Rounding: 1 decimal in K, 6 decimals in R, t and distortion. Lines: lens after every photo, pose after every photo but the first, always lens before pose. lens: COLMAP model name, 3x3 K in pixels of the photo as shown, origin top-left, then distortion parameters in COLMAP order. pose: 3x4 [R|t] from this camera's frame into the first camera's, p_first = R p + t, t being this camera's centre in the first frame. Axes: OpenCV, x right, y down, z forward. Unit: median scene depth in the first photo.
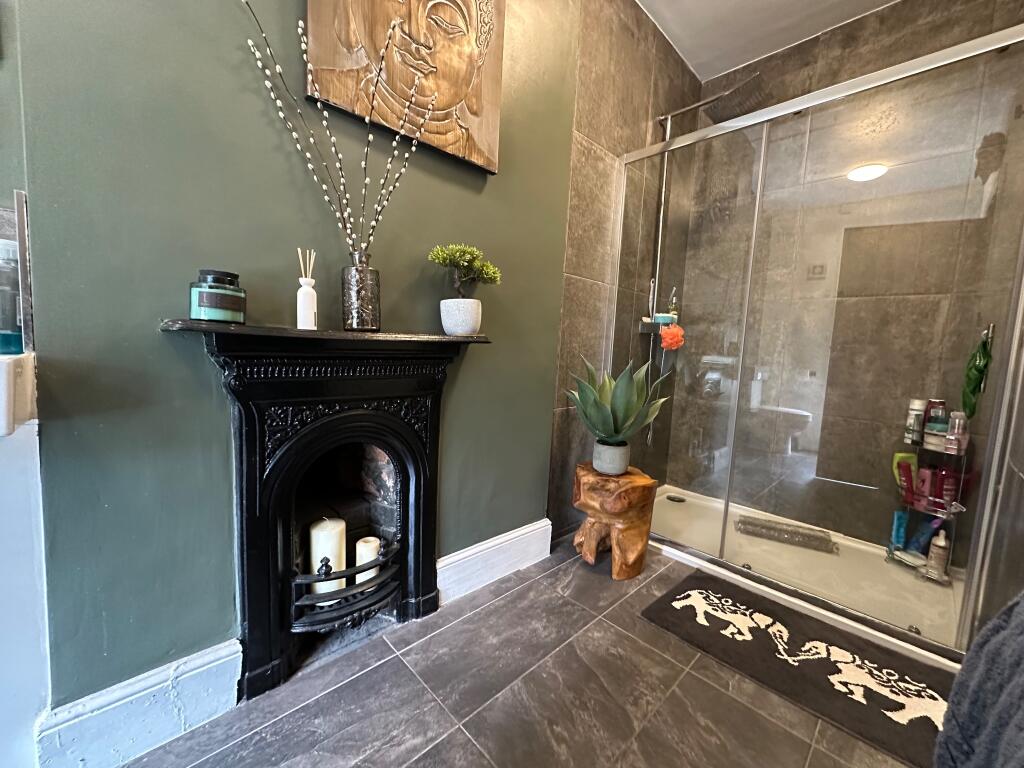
lens RADIAL K [[407.5, 0, 512.7], [0, 407.5, 383.8], [0, 0, 1]] dist [-0.002064, 0.000605]
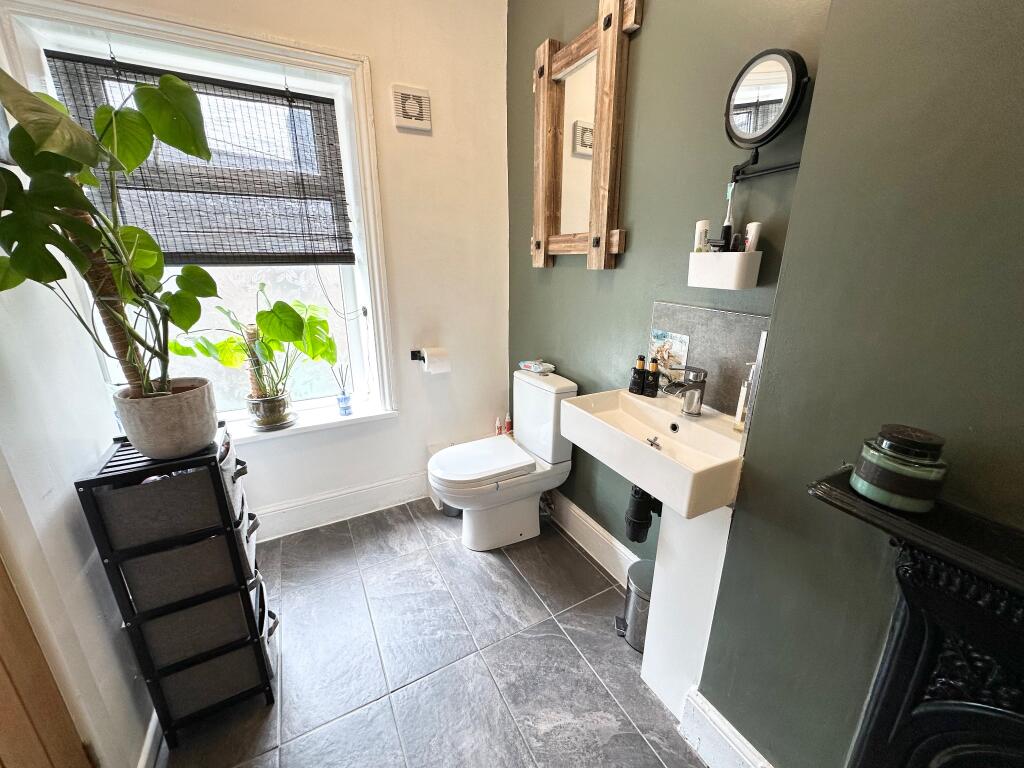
lens RADIAL K [[407.5, 0, 511.4], [0, 407.5, 382.6], [0, 0, 1]] dist [-0.002064, 0.000605]
pose [[-0.276449, 0.232215, -0.932551, 0.057781], [-0.104086, 0.957425, 0.269265, -0.323246], [0.955375, 0.171504, -0.240509, 0.347548]]
